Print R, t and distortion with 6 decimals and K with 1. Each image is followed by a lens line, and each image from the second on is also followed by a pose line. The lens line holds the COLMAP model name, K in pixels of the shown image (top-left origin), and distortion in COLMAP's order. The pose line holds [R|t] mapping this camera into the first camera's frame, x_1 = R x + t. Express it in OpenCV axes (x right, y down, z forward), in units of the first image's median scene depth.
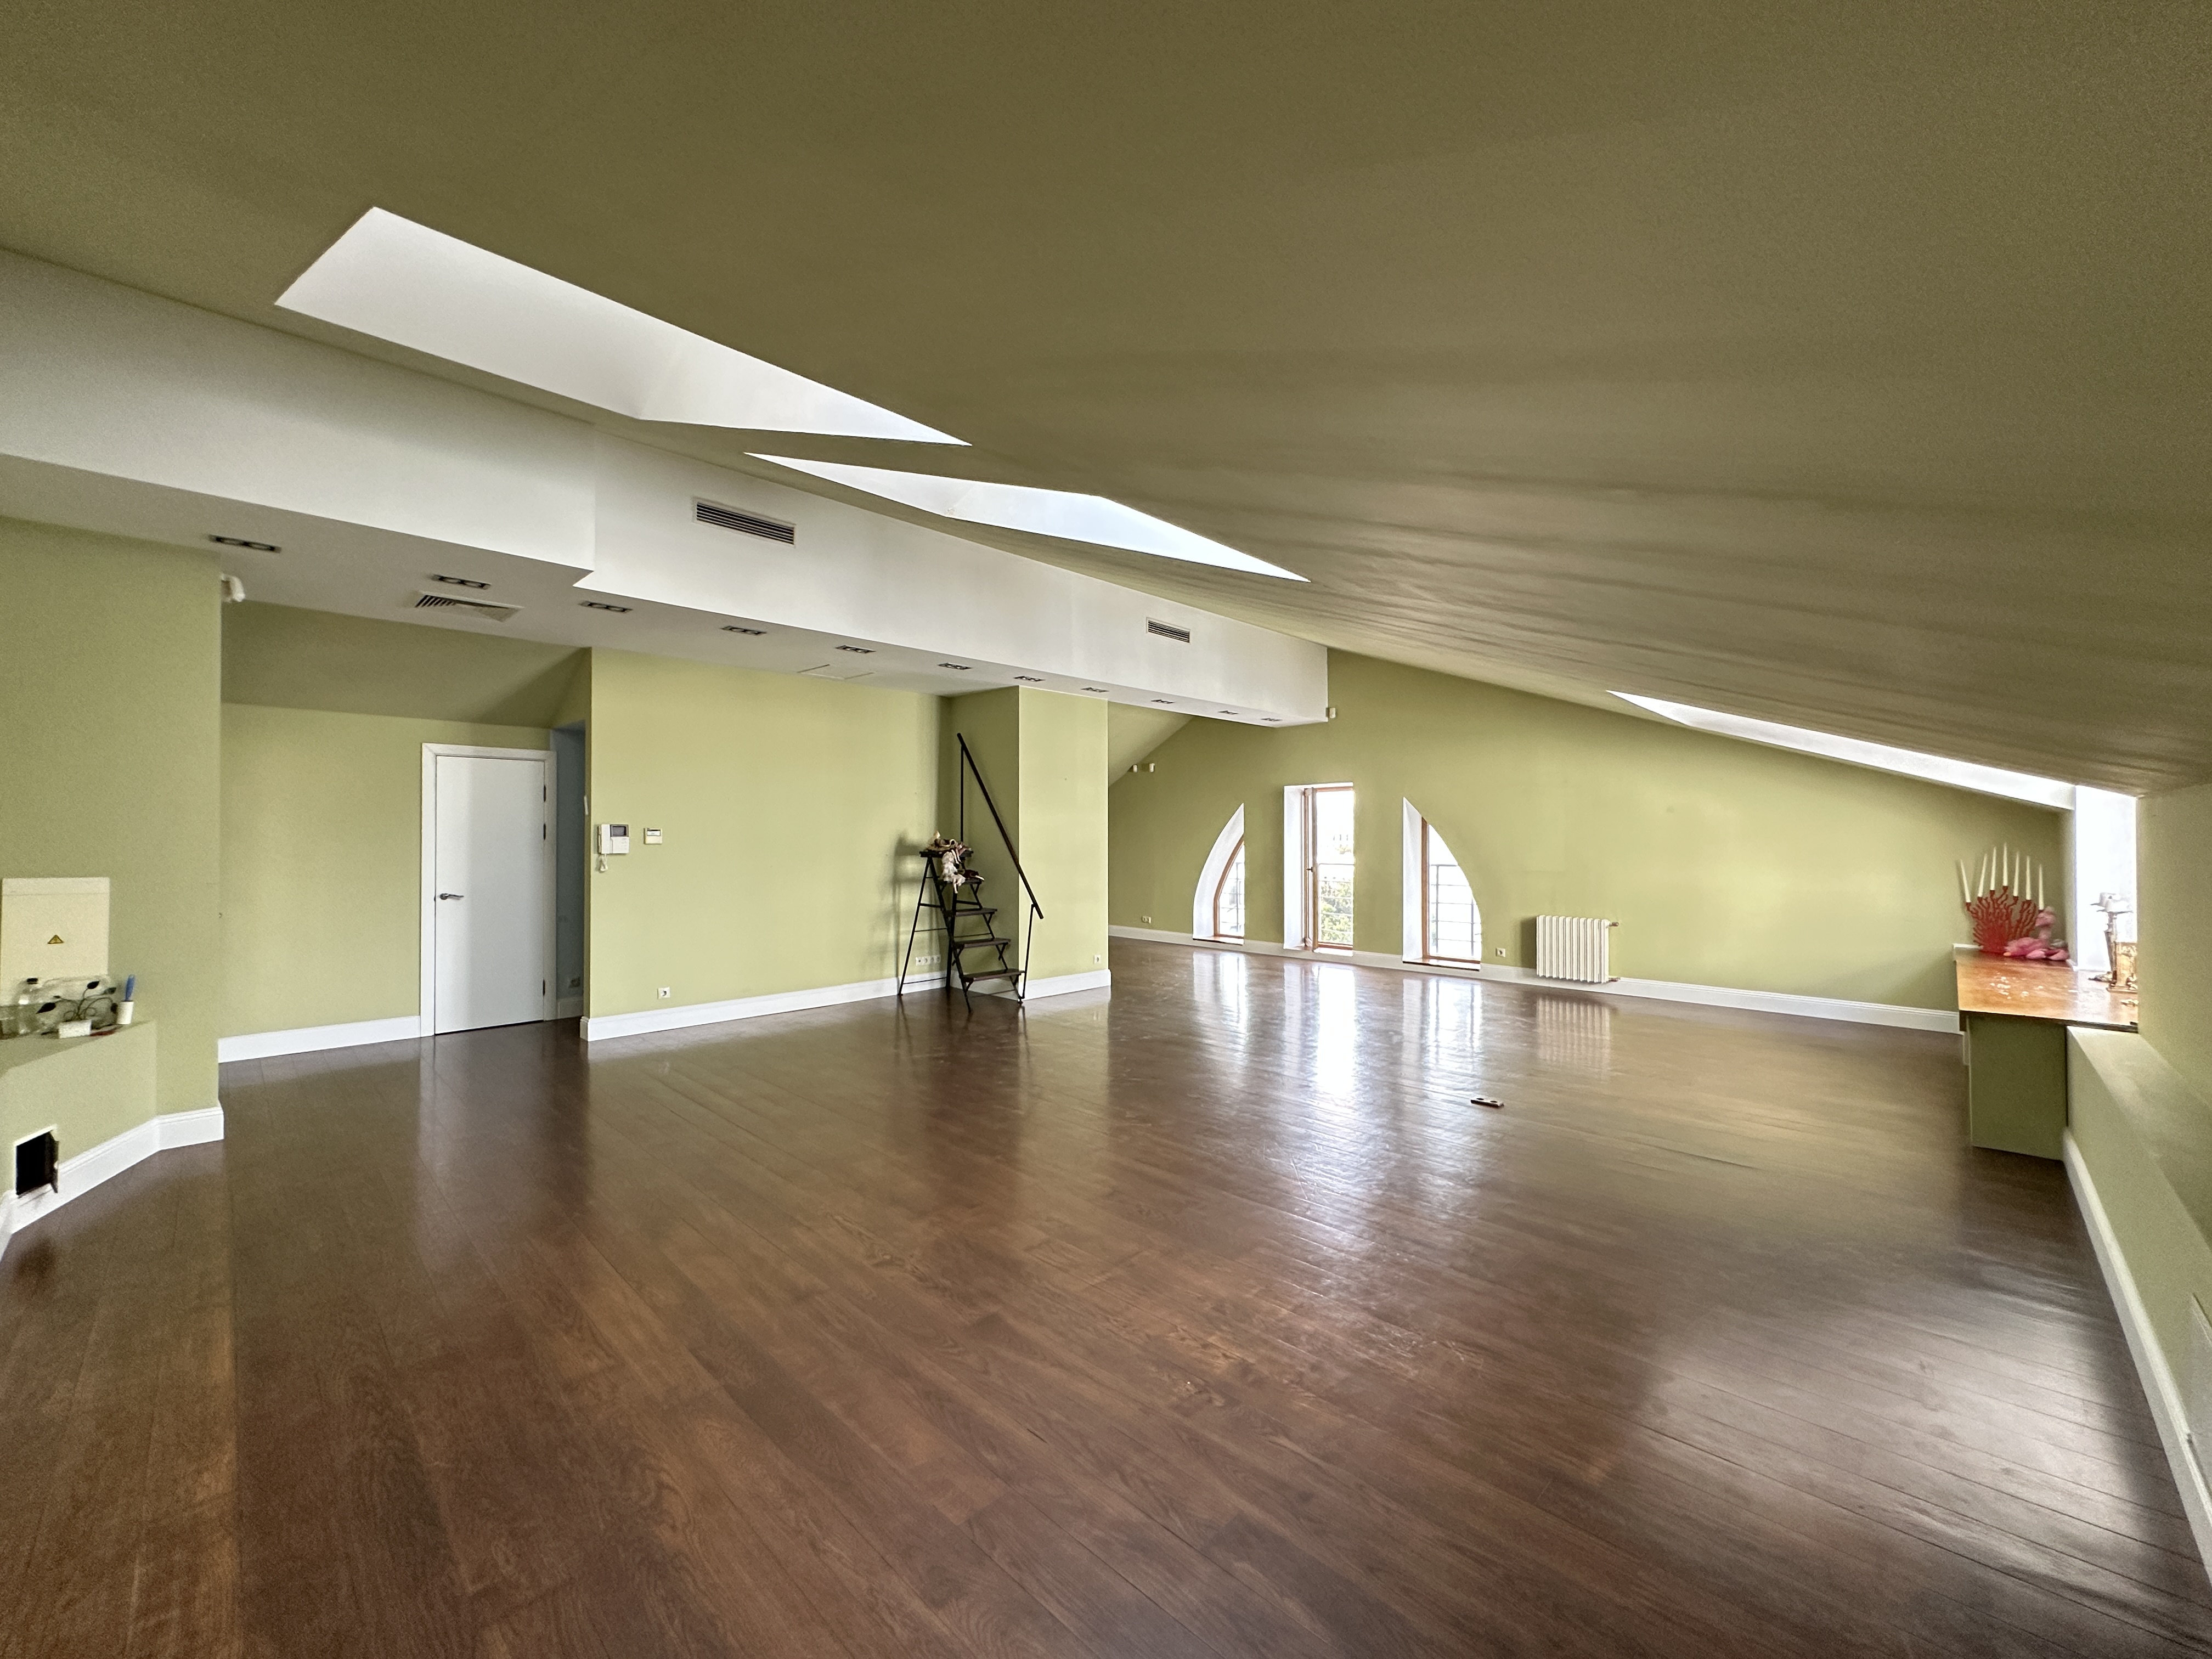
lens RADIAL K [[879.0, 0, 1107.6], [0, 879.0, 837.6], [0, 0, 1]] dist [0.001058, 0.000693]
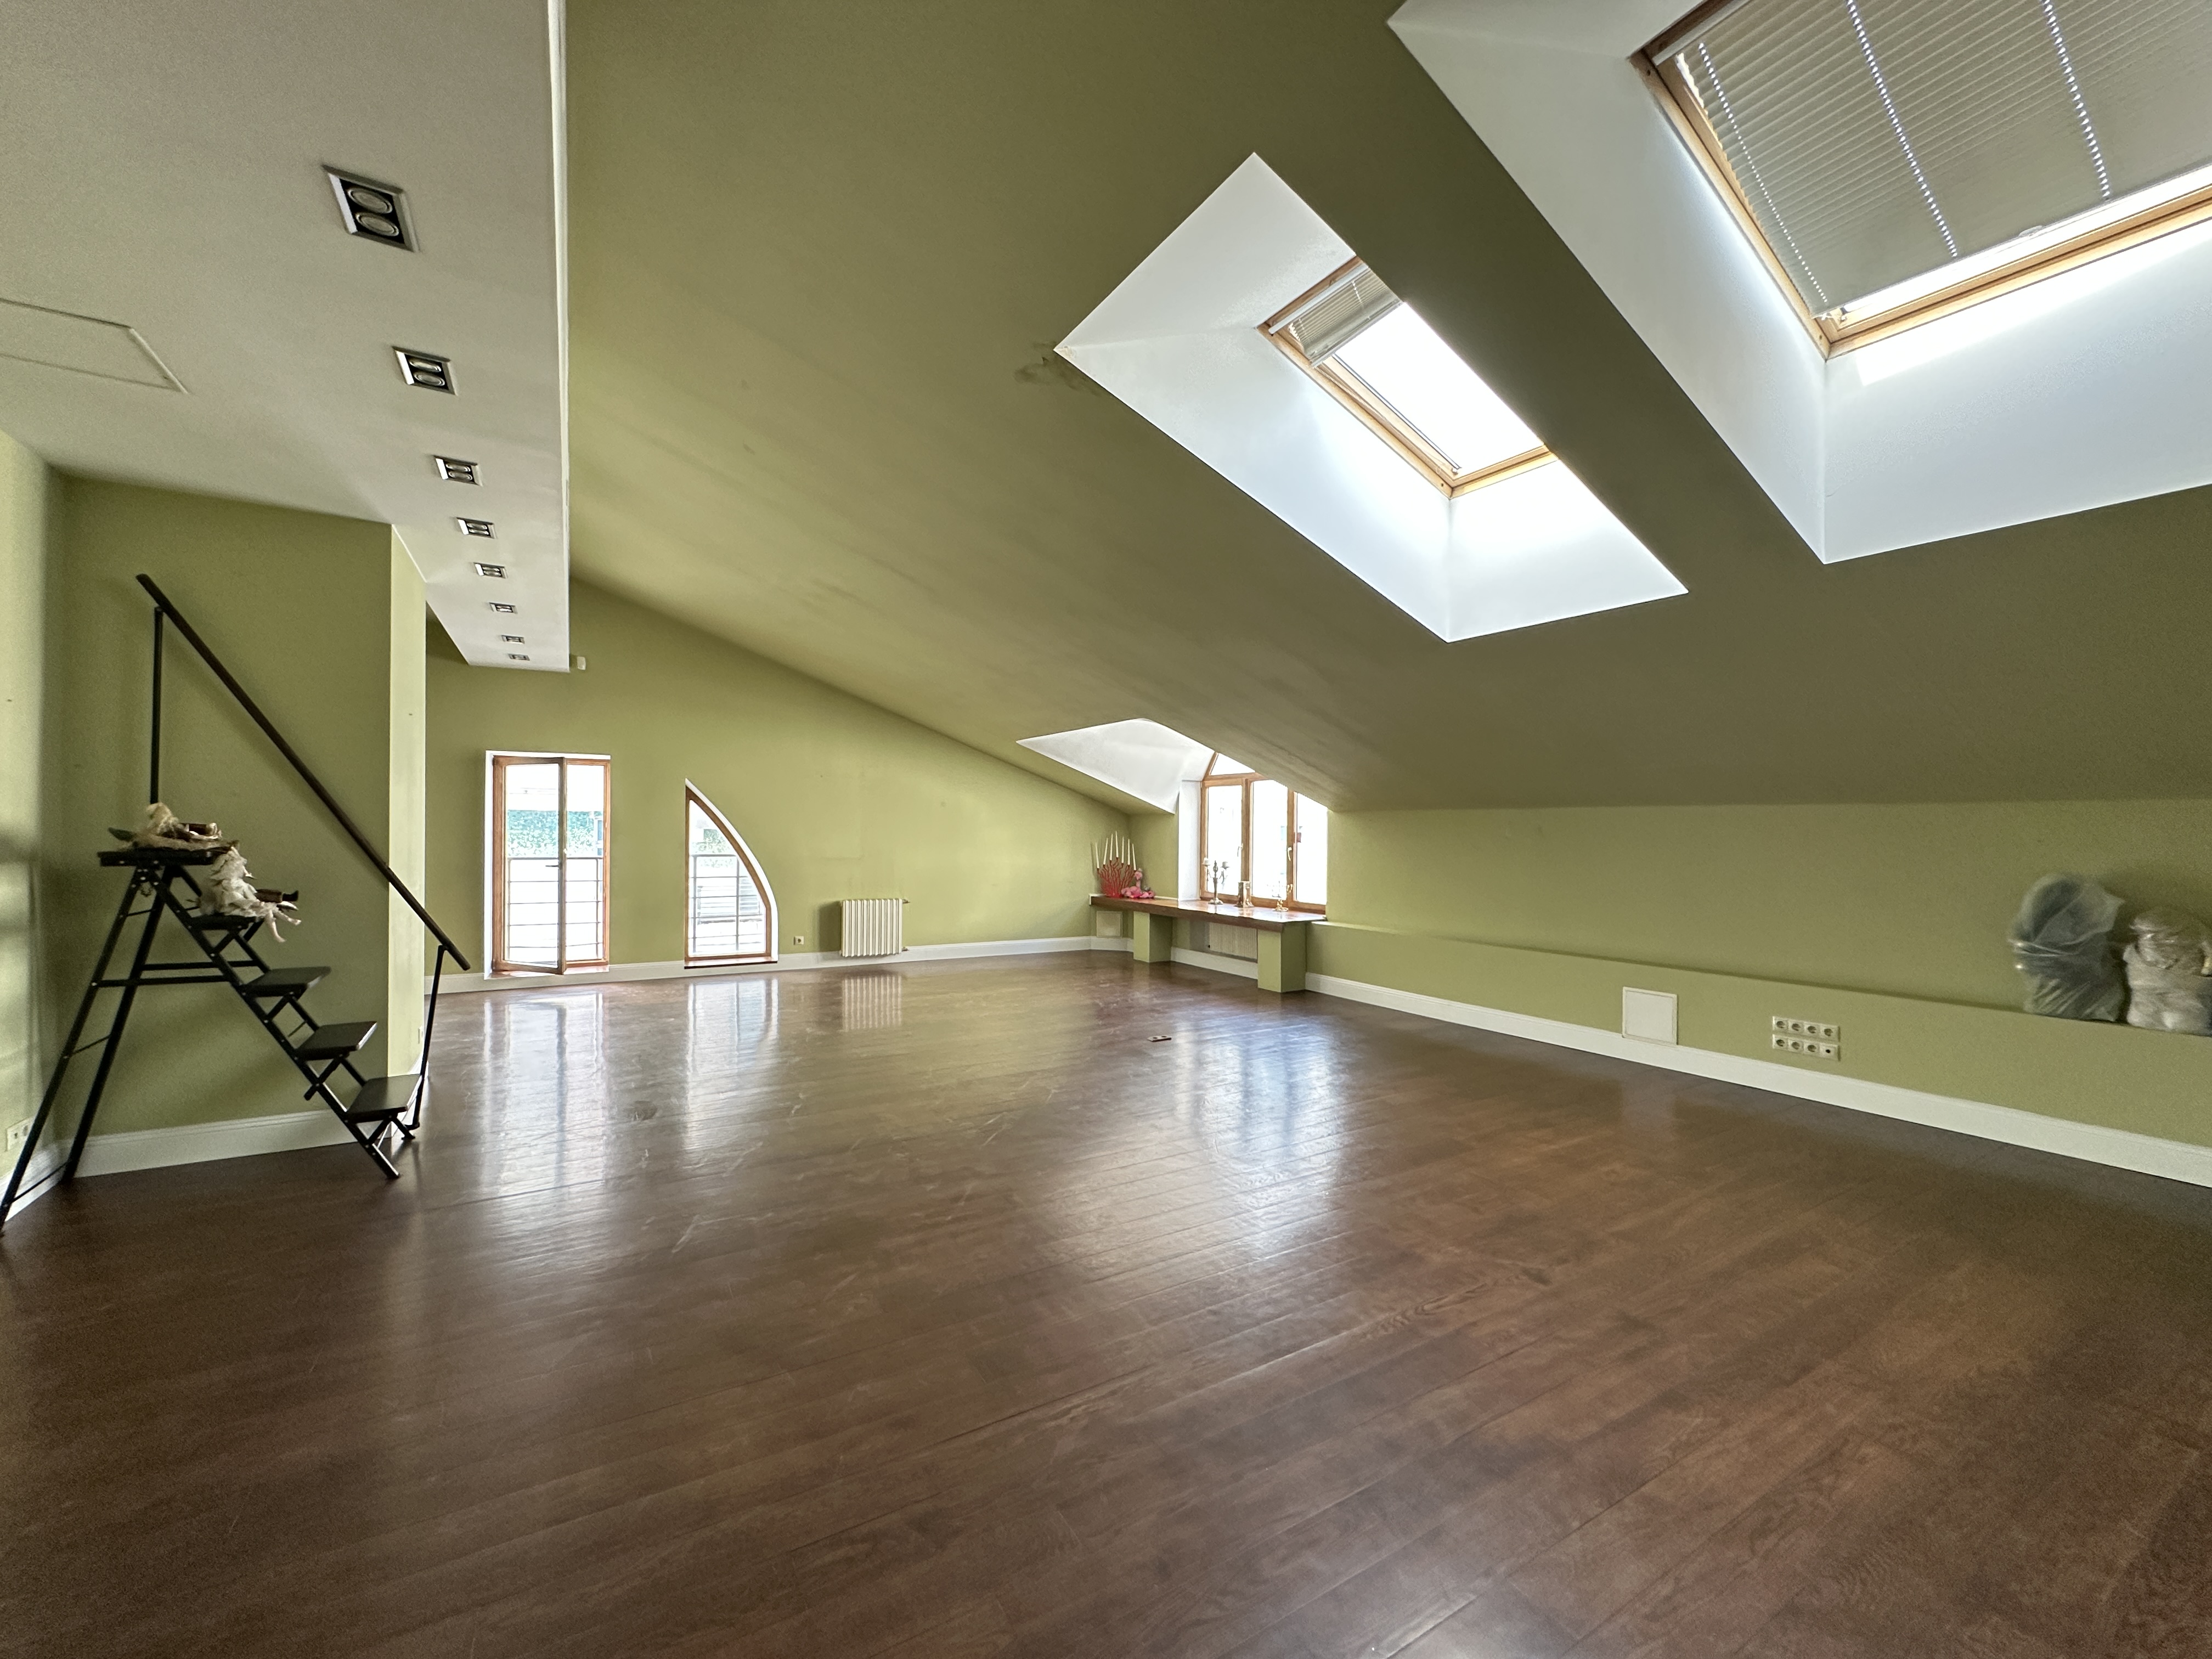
lens RADIAL K [[879.0, 0, 1107.4], [0, 879.0, 828.7], [0, 0, 1]] dist [0.001058, 0.000693]
pose [[0.248583, 0.003701, 0.968604, -0.481101], [-0.008609, 0.999962, -0.001612, 0.001634], [-0.968572, -0.007938, 0.248605, 0.455012]]
